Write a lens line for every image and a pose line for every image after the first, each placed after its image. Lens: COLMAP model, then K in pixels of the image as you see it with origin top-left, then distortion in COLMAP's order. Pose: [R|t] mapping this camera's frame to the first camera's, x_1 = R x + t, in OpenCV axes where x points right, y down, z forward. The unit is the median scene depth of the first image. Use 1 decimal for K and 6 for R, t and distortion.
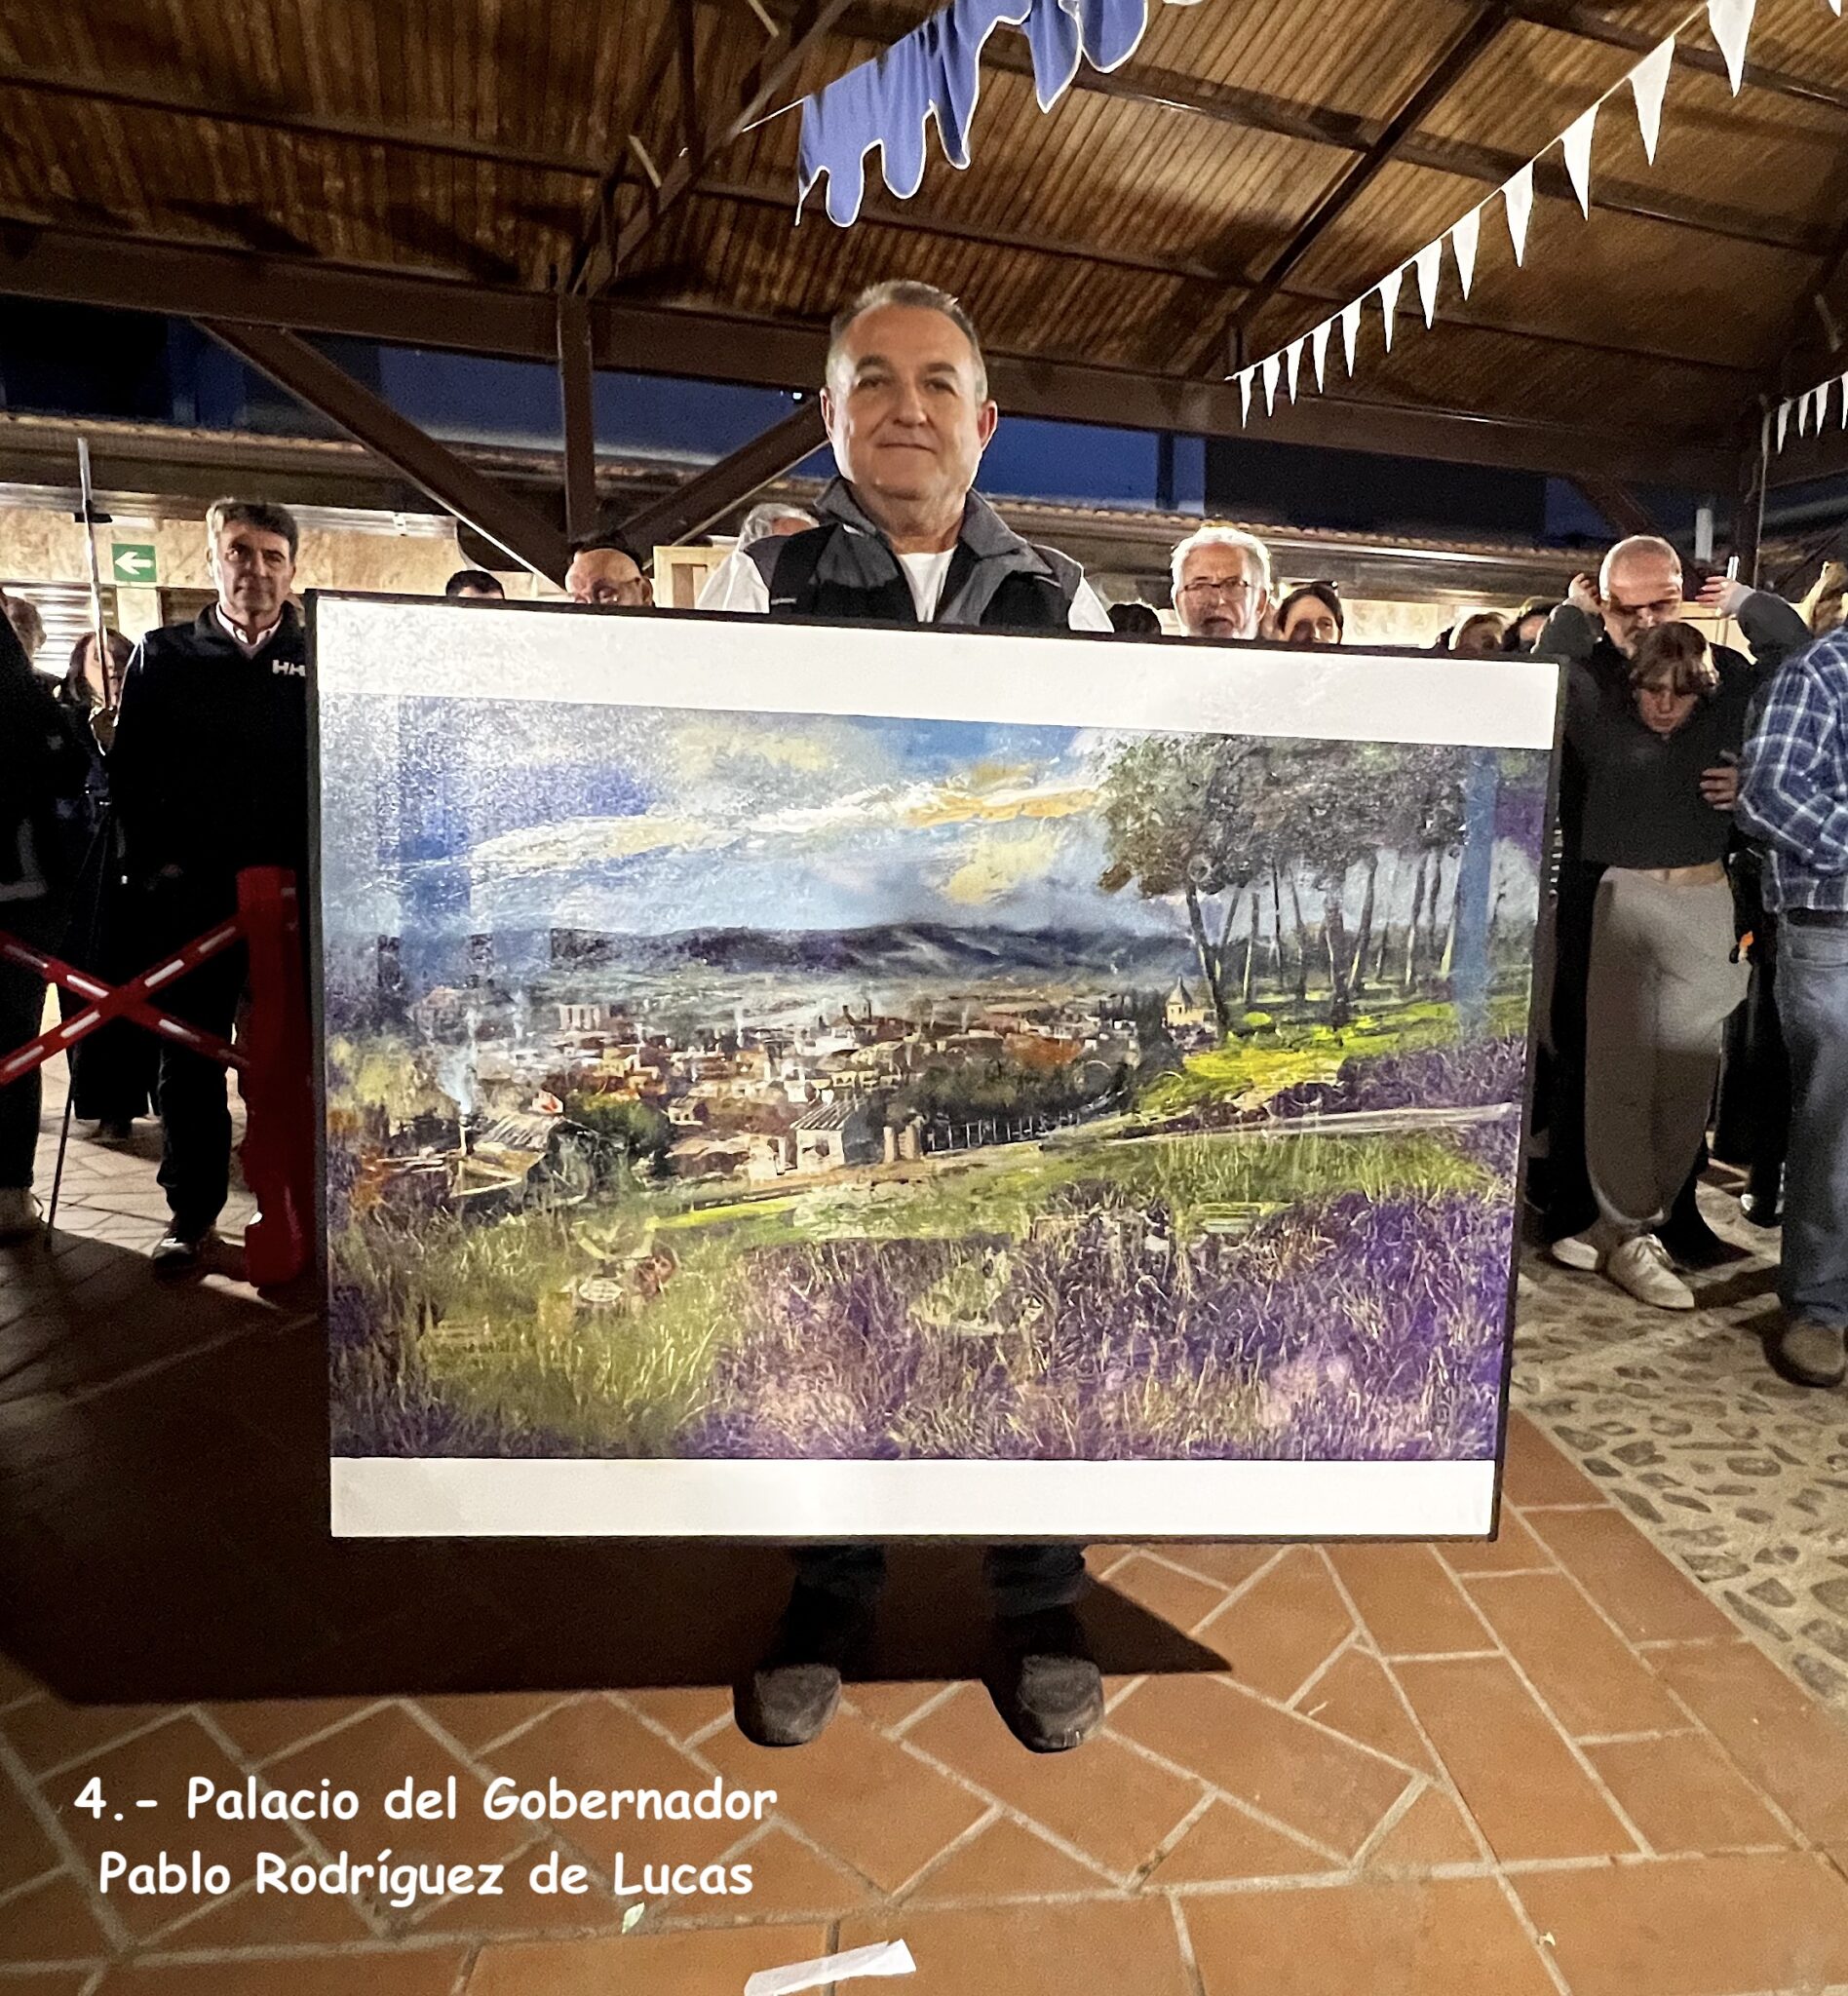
lens RADIAL K [[1341.3, 0, 1020.5], [0, 1341.3, 971.4], [0, 0, 1]] dist [-0.000356, 0.000026]
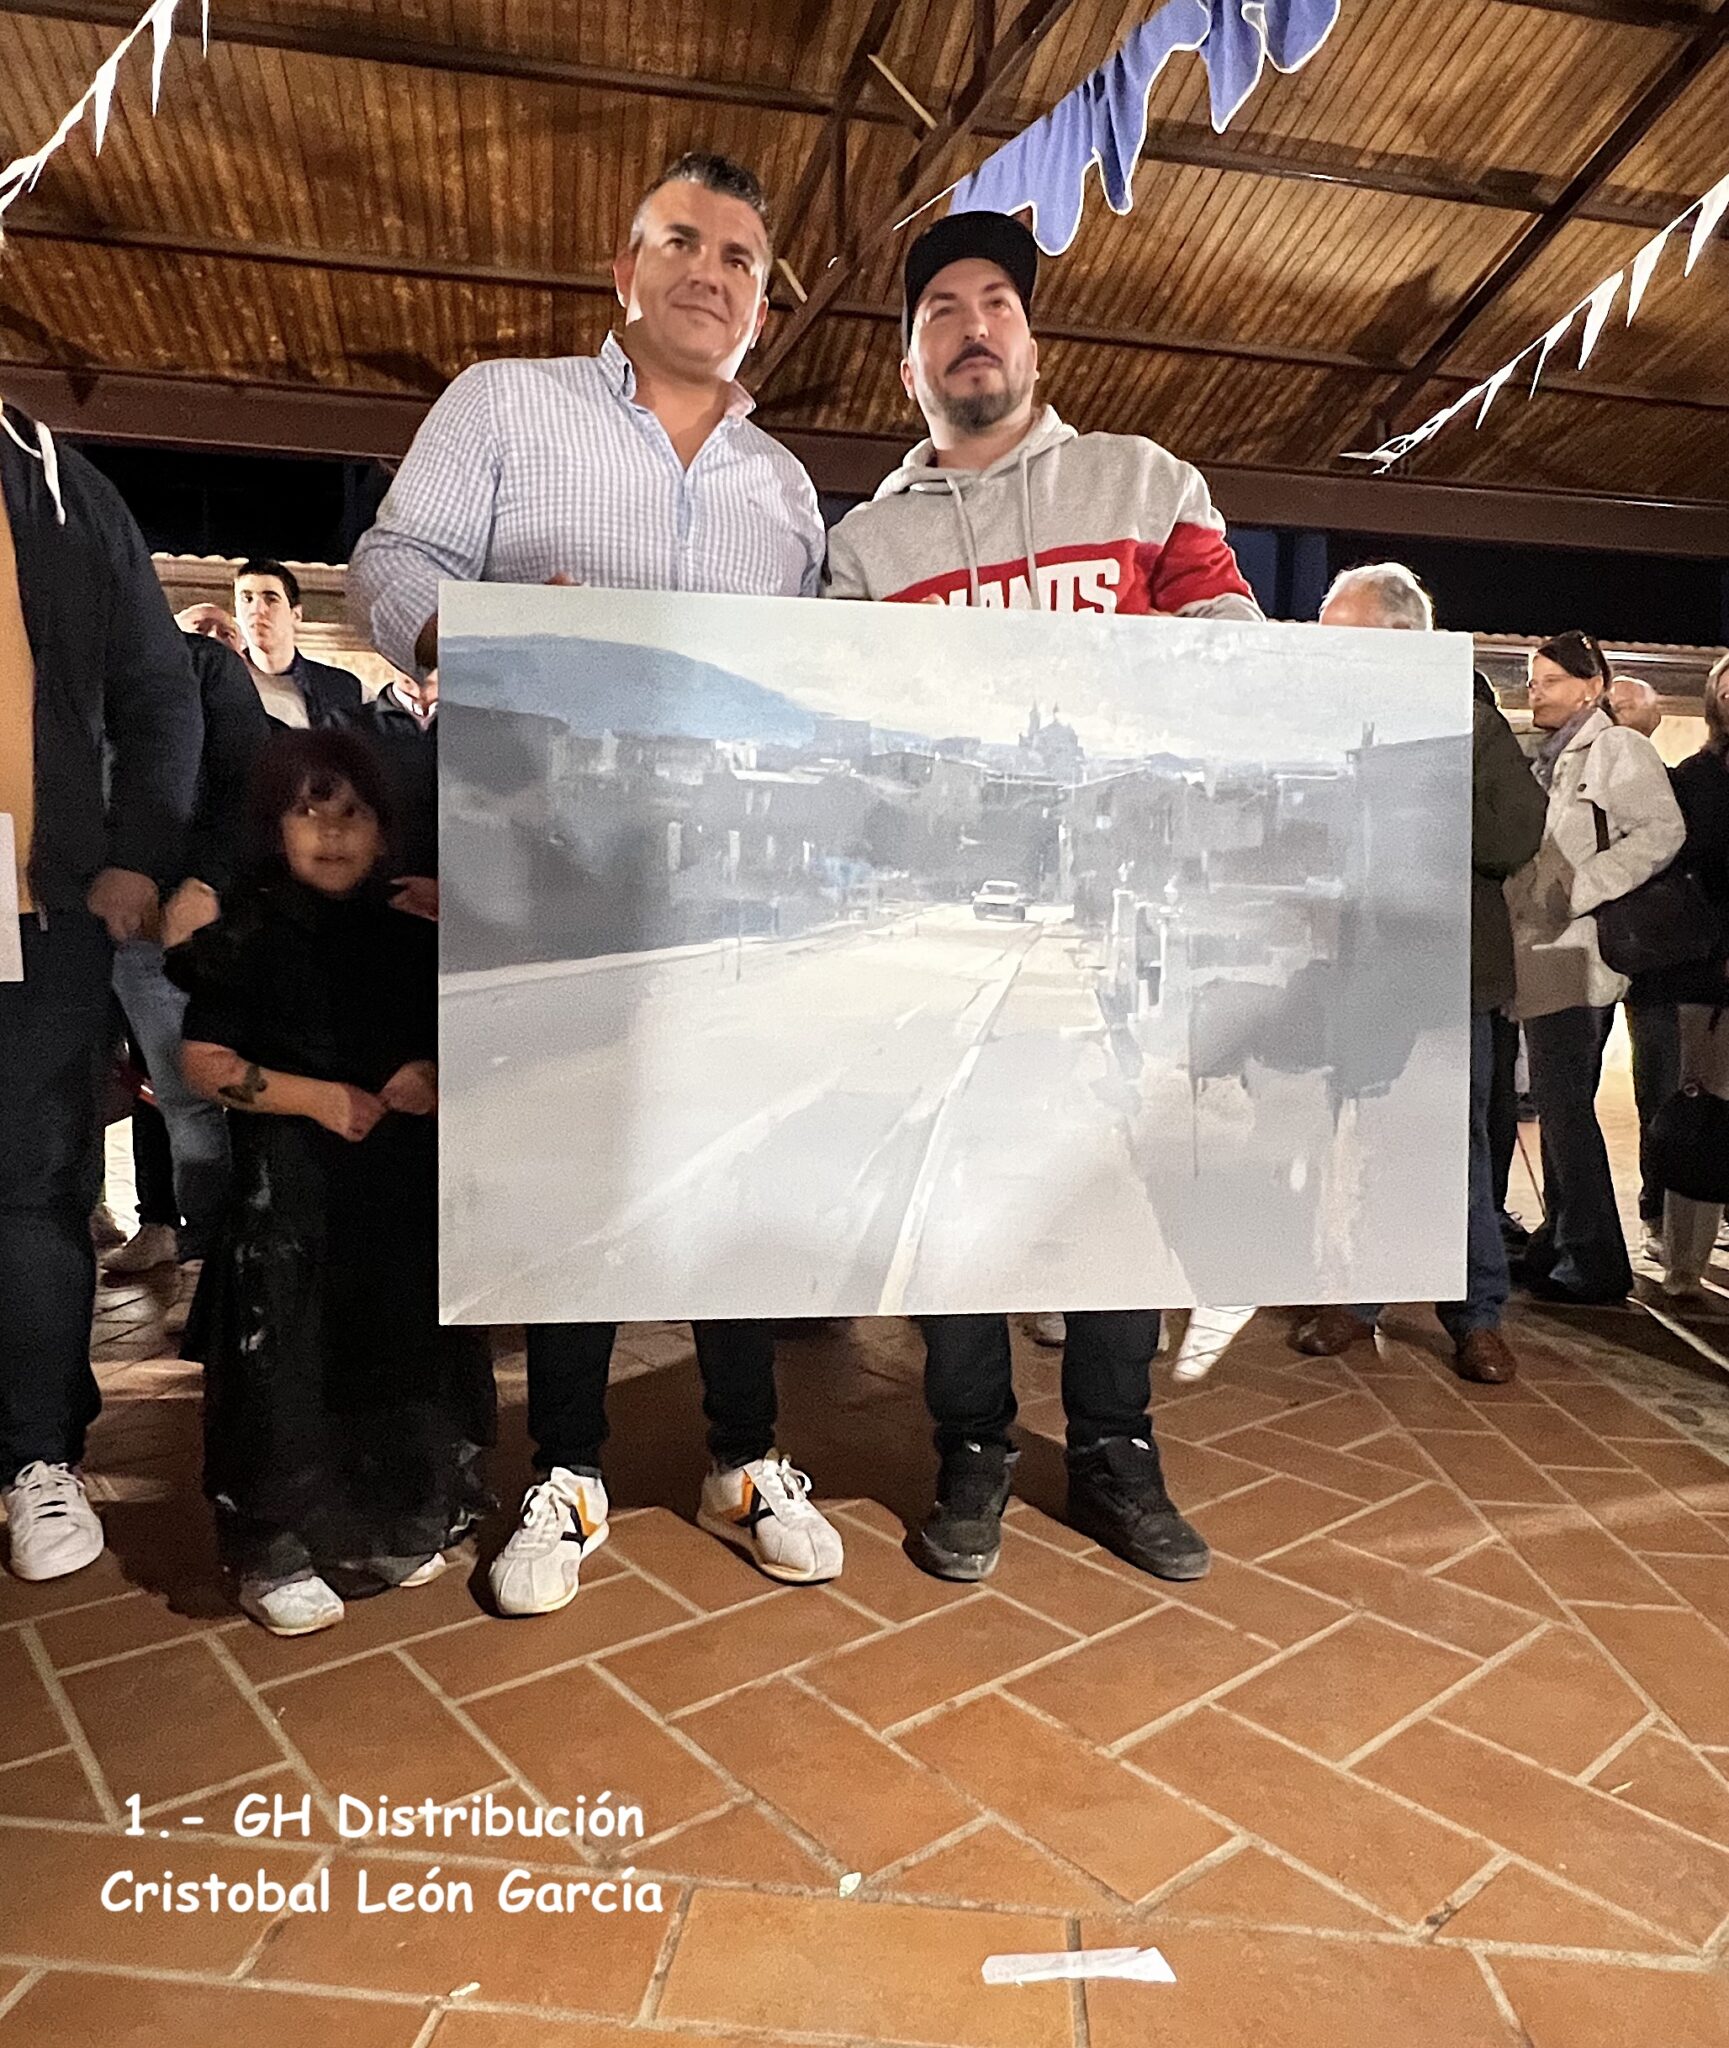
lens RADIAL K [[1355.9, 0, 833.7], [0, 1355.9, 1079.4], [0, 0, 1]] dist [-0.001584, 0.000526]
pose [[0.981015, 0.024344, -0.192396, -0.100322], [-0.032898, 0.998601, -0.041392, 0.145320], [0.191119, 0.046936, 0.980444, 0.048286]]
